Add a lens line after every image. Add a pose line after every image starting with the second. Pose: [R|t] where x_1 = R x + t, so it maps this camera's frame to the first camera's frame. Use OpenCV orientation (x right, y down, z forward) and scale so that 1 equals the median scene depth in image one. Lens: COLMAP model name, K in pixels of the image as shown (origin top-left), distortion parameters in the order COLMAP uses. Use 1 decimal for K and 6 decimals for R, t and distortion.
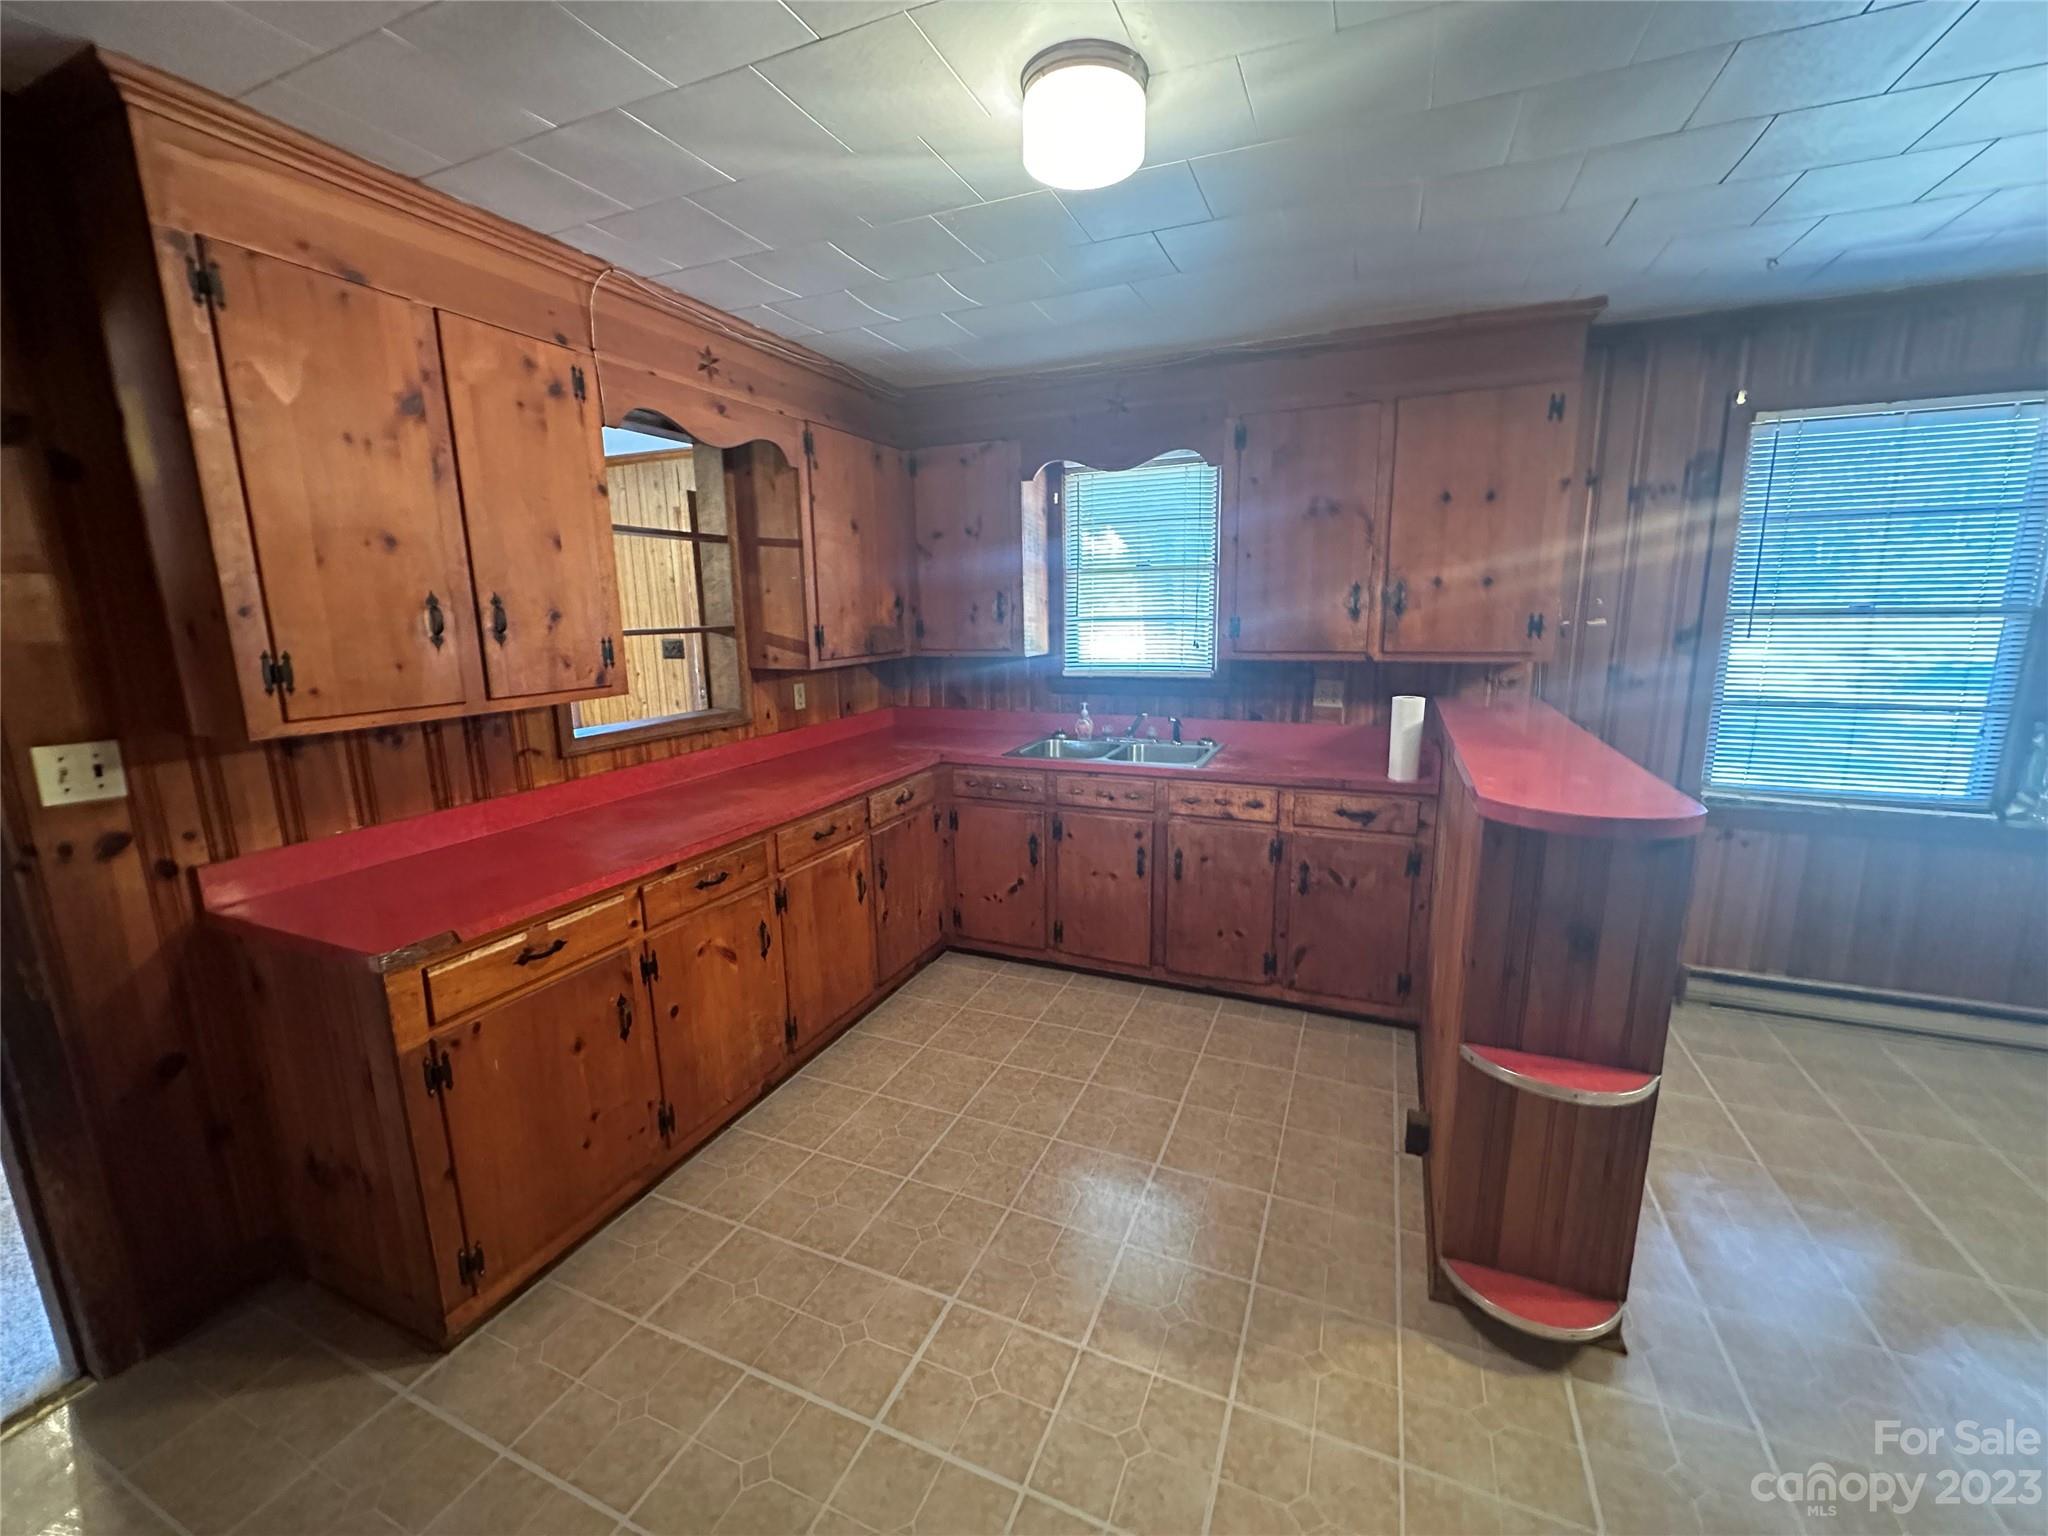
lens RADIAL K [[820.3, 0, 1024.0], [0, 820.3, 764.9], [0, 0, 1]] dist [-0.002603, 0.000940]
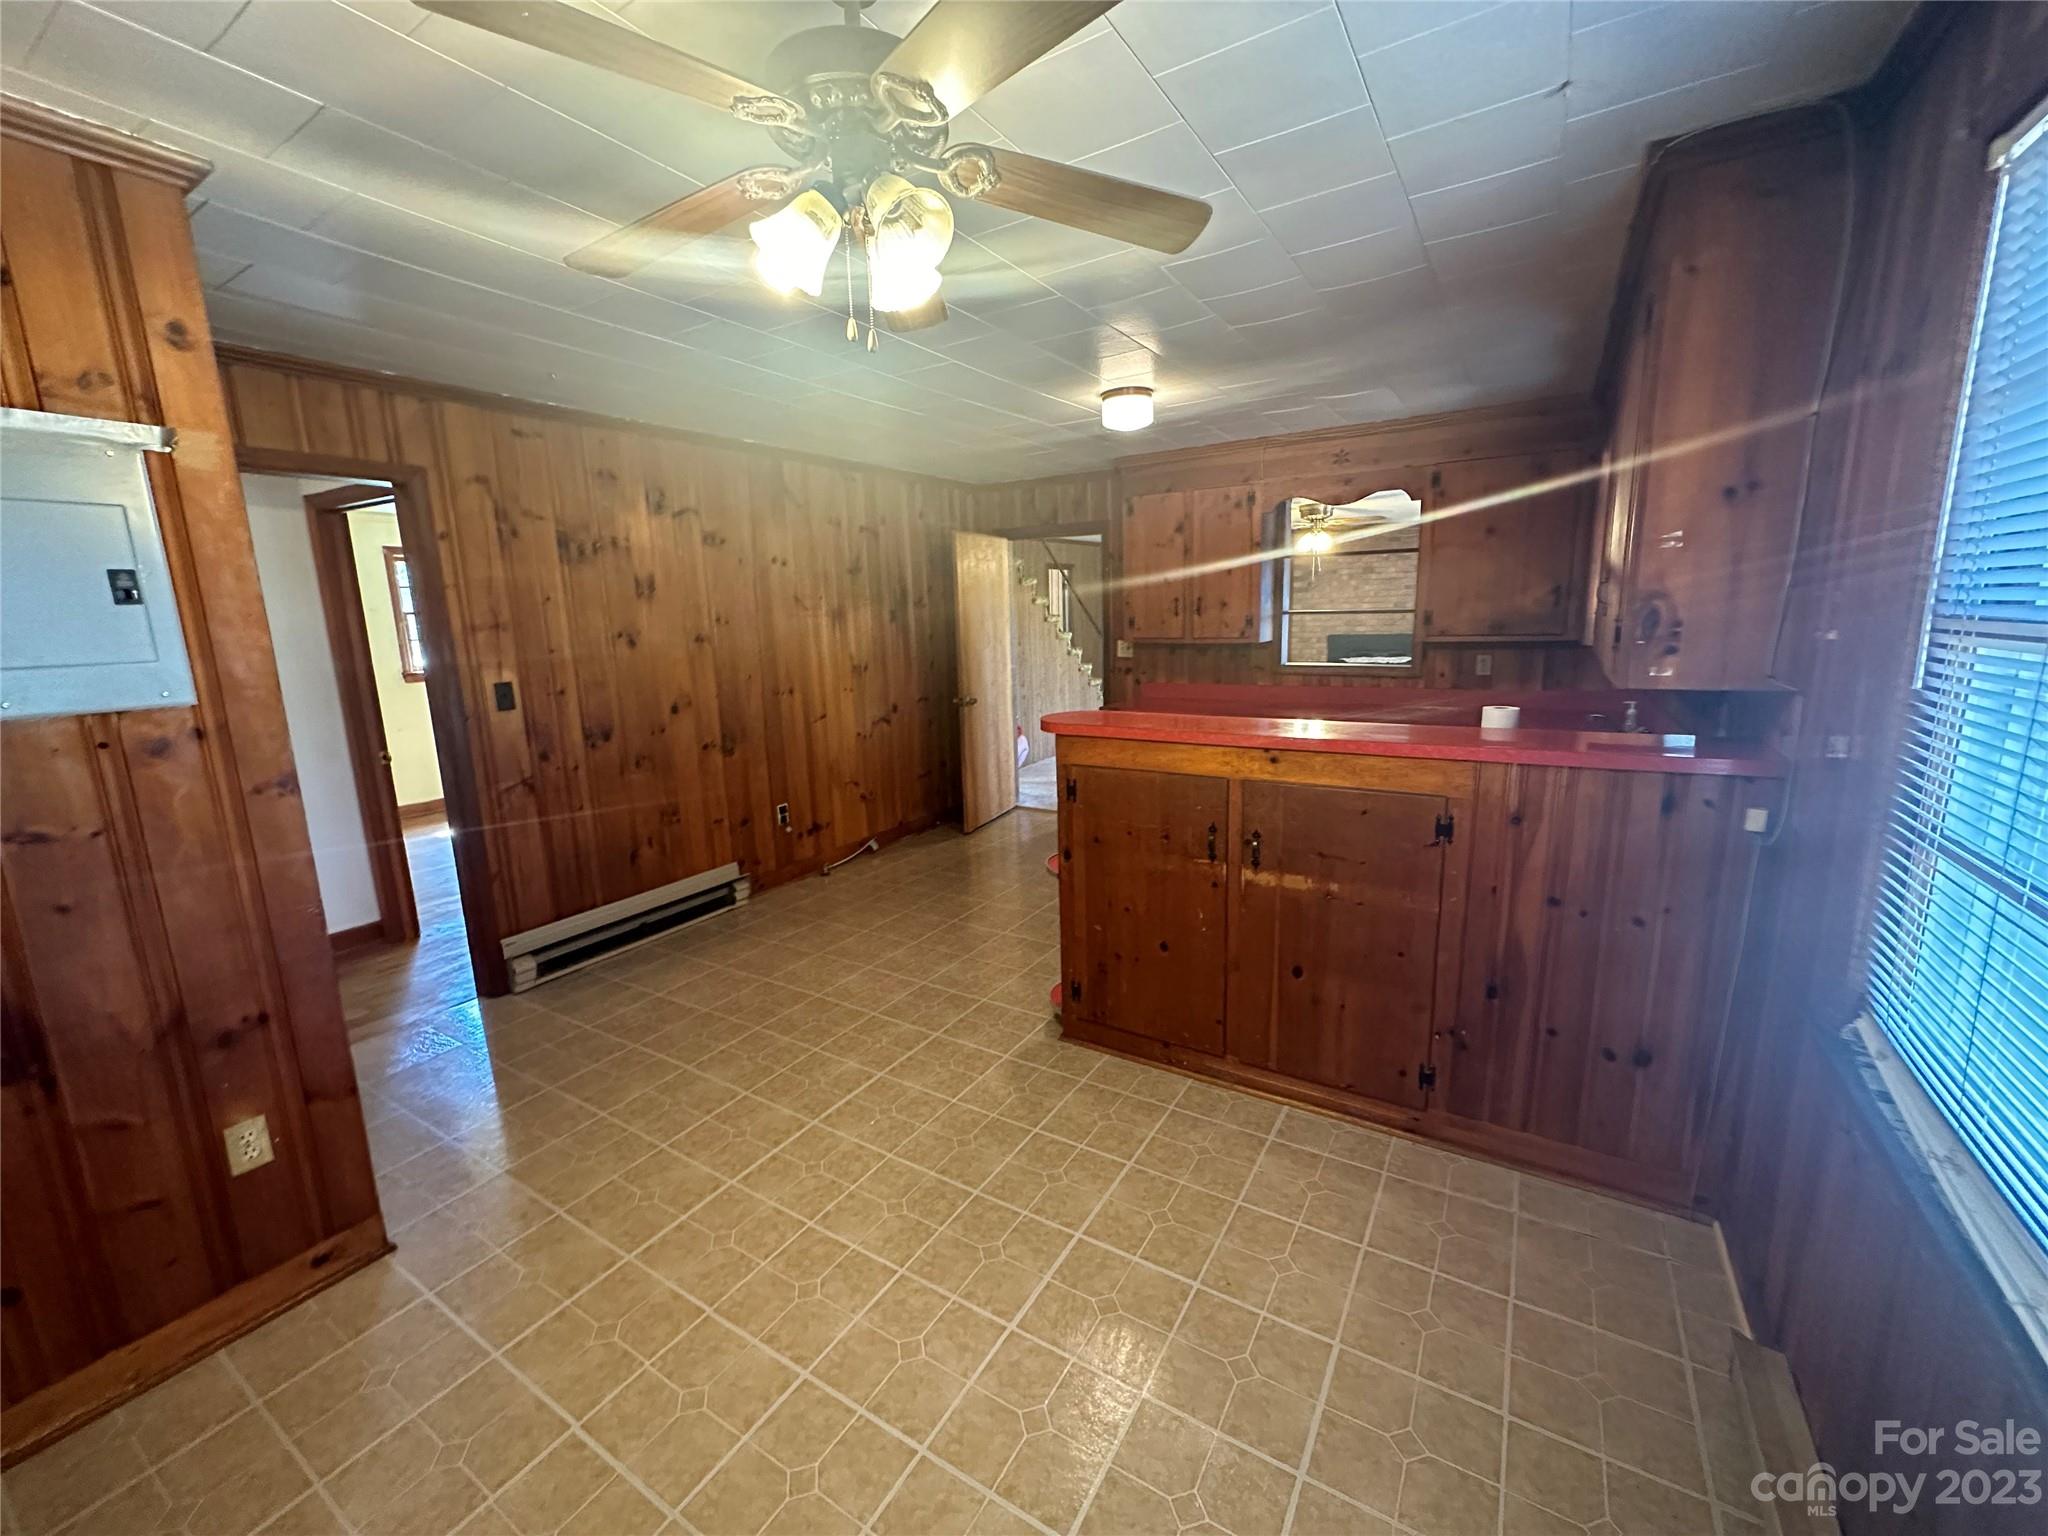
lens RADIAL K [[820.3, 0, 1029.2], [0, 820.3, 763.8], [0, 0, 1]] dist [-0.002603, 0.000940]
pose [[-0.144890, 0.203955, -0.968199, 1.384301], [-0.160659, 0.960690, 0.226415, -0.140444], [0.976317, 0.188356, -0.106427, 0.602377]]
